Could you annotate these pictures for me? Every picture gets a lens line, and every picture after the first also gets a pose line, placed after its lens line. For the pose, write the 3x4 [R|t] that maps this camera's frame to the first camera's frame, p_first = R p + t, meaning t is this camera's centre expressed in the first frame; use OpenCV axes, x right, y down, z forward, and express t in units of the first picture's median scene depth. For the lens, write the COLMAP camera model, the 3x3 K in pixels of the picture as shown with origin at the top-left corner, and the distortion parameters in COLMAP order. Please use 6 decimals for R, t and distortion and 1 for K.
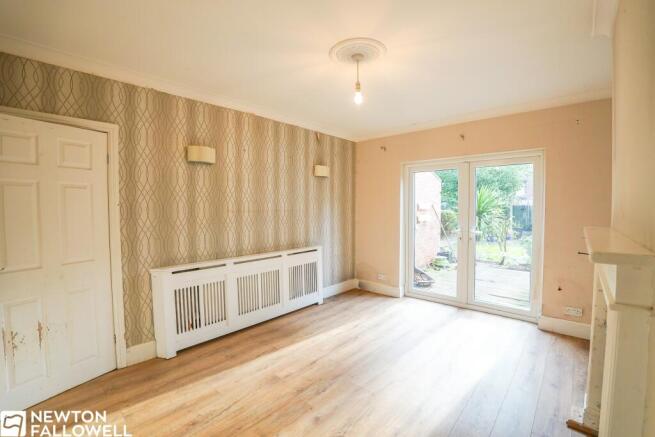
lens RADIAL K [[296.4, 0, 326.3], [0, 296.4, 218.8], [0, 0, 1]] dist [-0.025703, 0.003904]
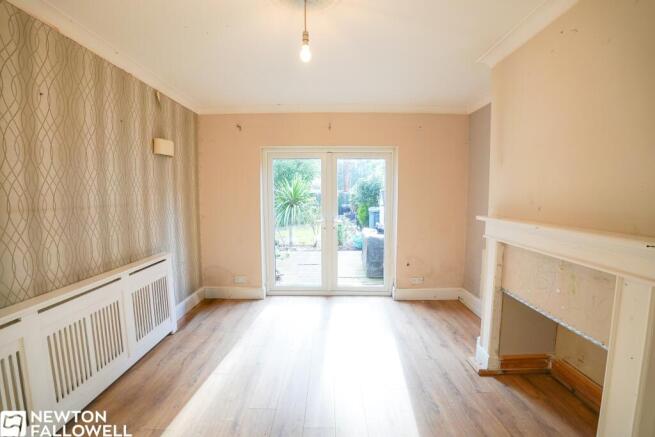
lens RADIAL K [[296.4, 0, 328.7], [0, 296.4, 217.8], [0, 0, 1]] dist [-0.025703, 0.003904]
pose [[0.755325, -0.052496, 0.653244, -0.194781], [0.026895, 0.998430, 0.049138, -0.018817], [-0.654798, -0.019546, 0.755551, 0.220859]]
